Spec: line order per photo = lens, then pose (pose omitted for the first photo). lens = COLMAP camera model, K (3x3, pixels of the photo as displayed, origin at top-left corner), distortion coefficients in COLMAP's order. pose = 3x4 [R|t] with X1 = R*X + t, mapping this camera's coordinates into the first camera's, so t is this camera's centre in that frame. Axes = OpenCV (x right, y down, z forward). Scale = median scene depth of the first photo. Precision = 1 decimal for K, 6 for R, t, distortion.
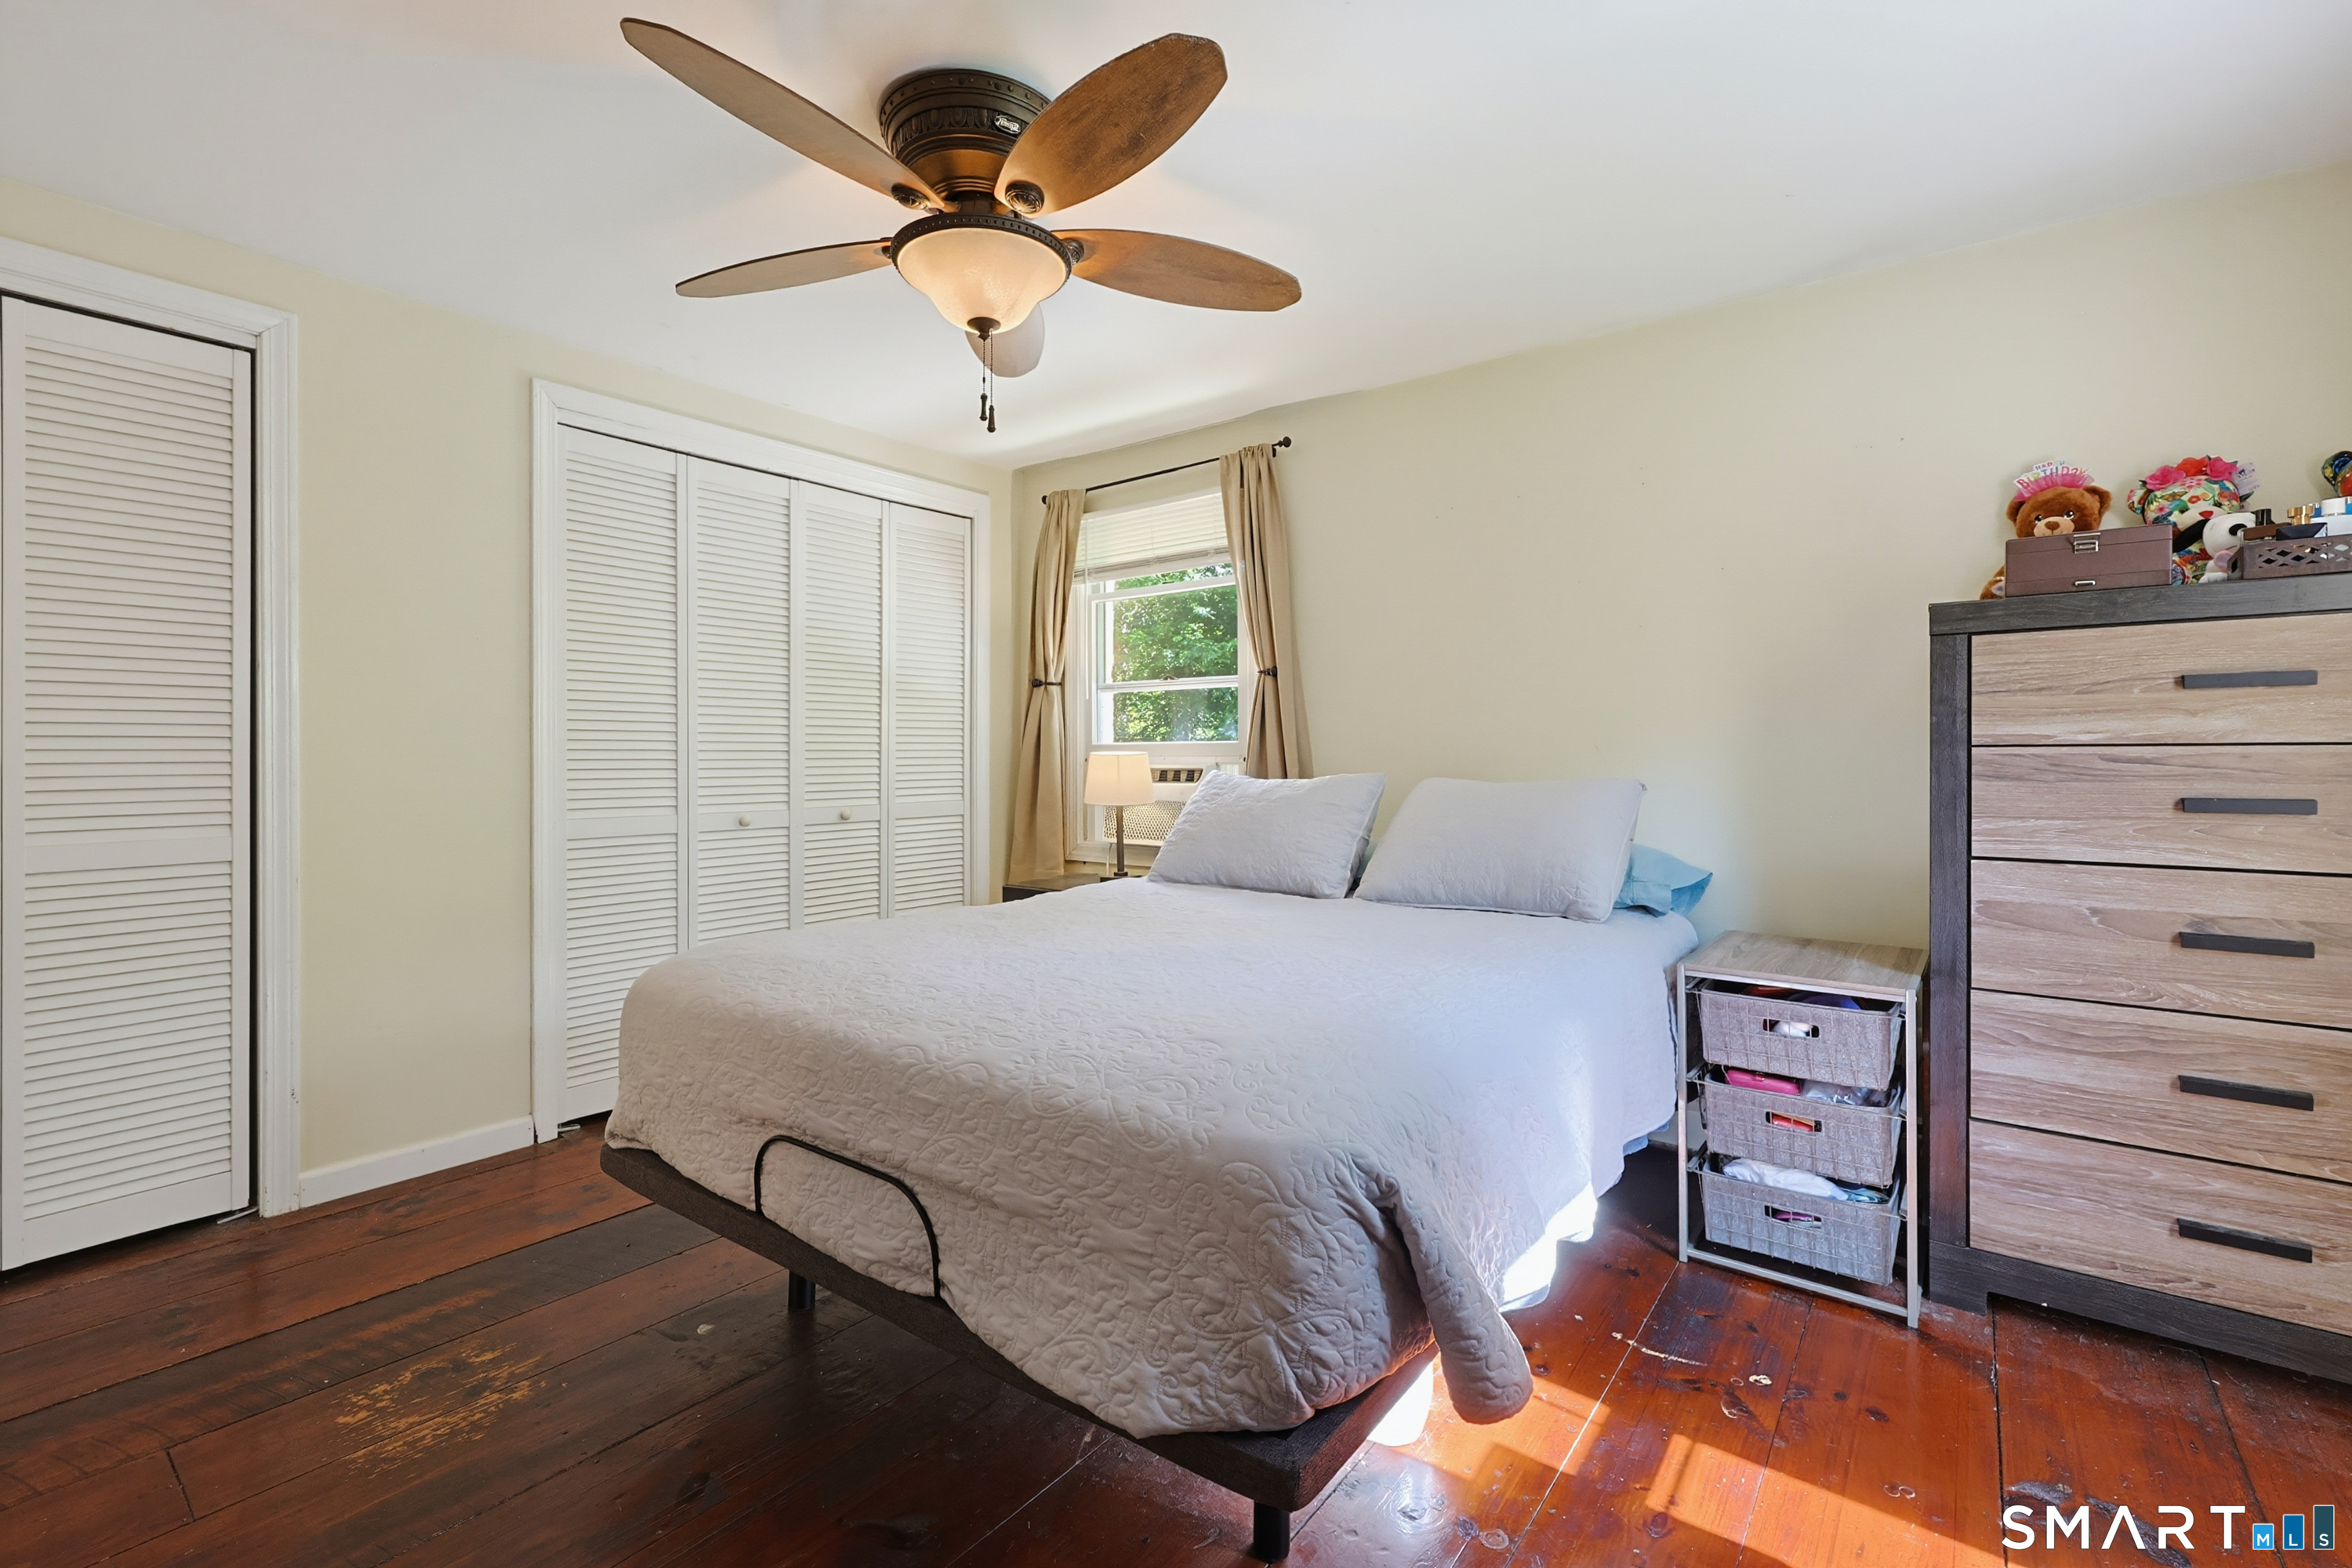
lens RADIAL K [[990.7, 0, 1178.7], [0, 990.7, 759.5], [0, 0, 1]] dist [0.000103, 0.000192]
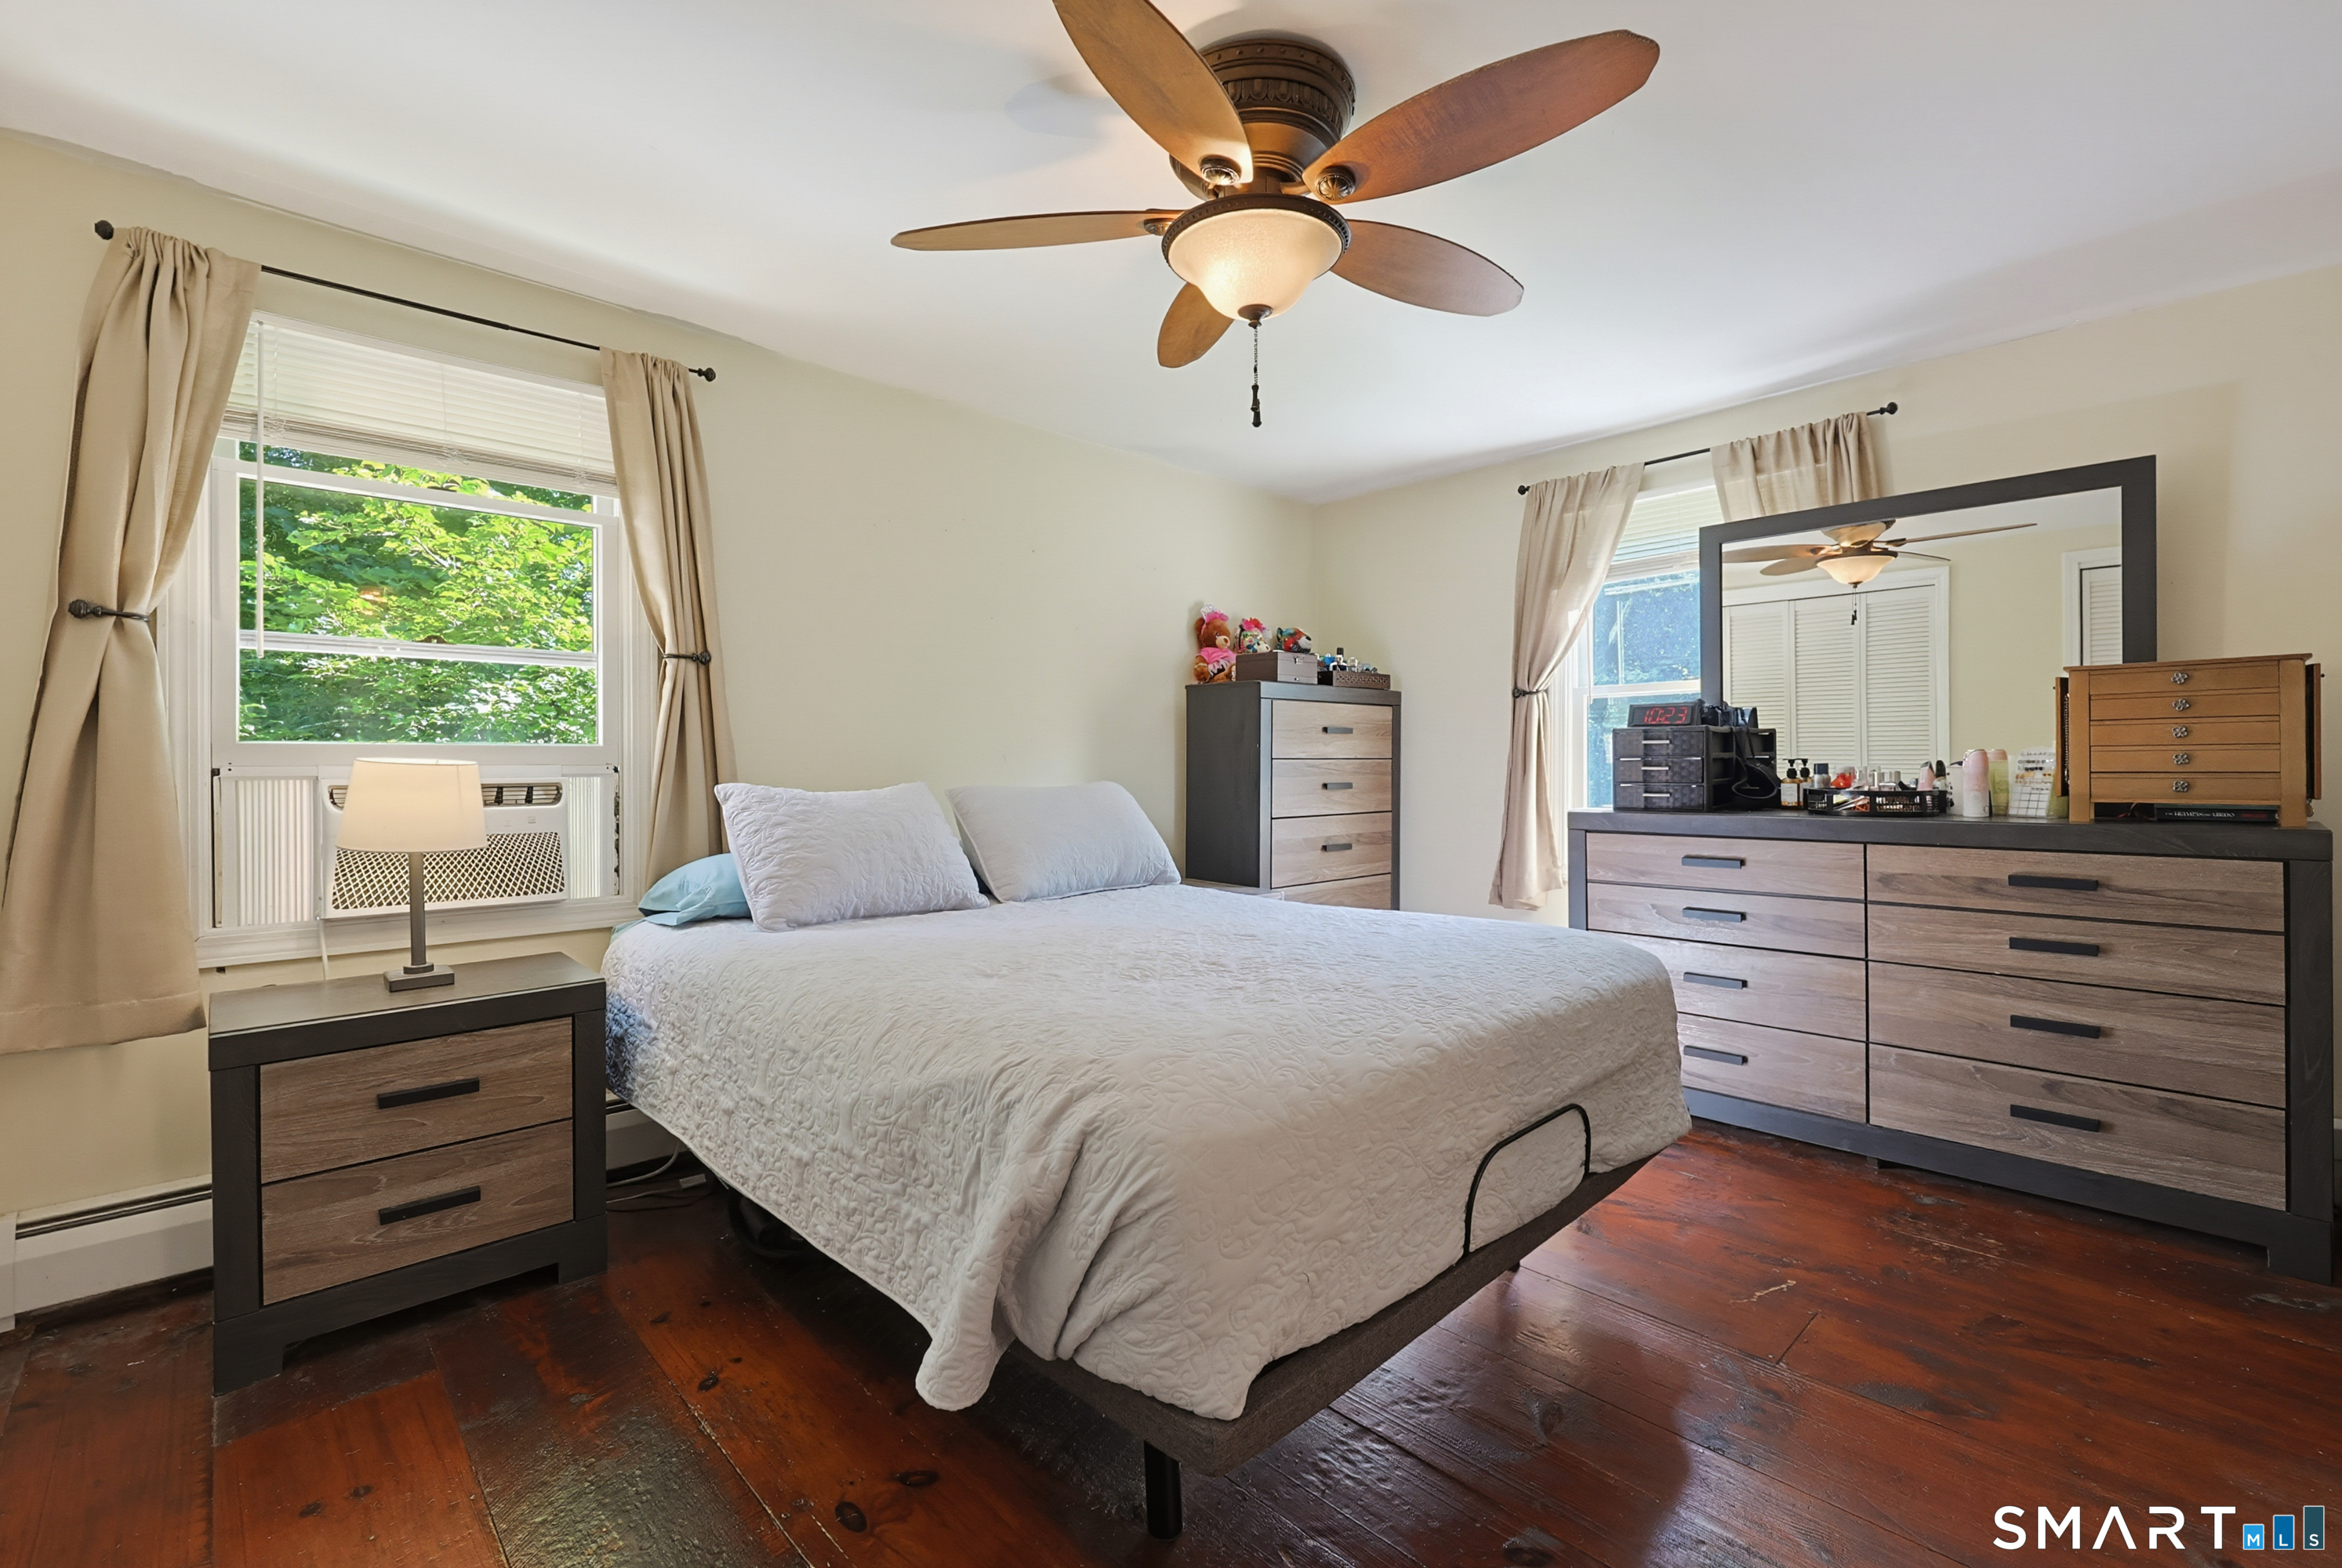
lens RADIAL K [[1033.9, 0, 1163.7], [0, 1033.9, 757.5], [0, 0, 1]] dist [-0.001755, -0.000386]
pose [[0.160620, 0.011686, 0.986947, -0.626790], [0.009561, 0.999865, -0.013395, 0.004651], [-0.986970, 0.011588, 0.160487, 0.483740]]
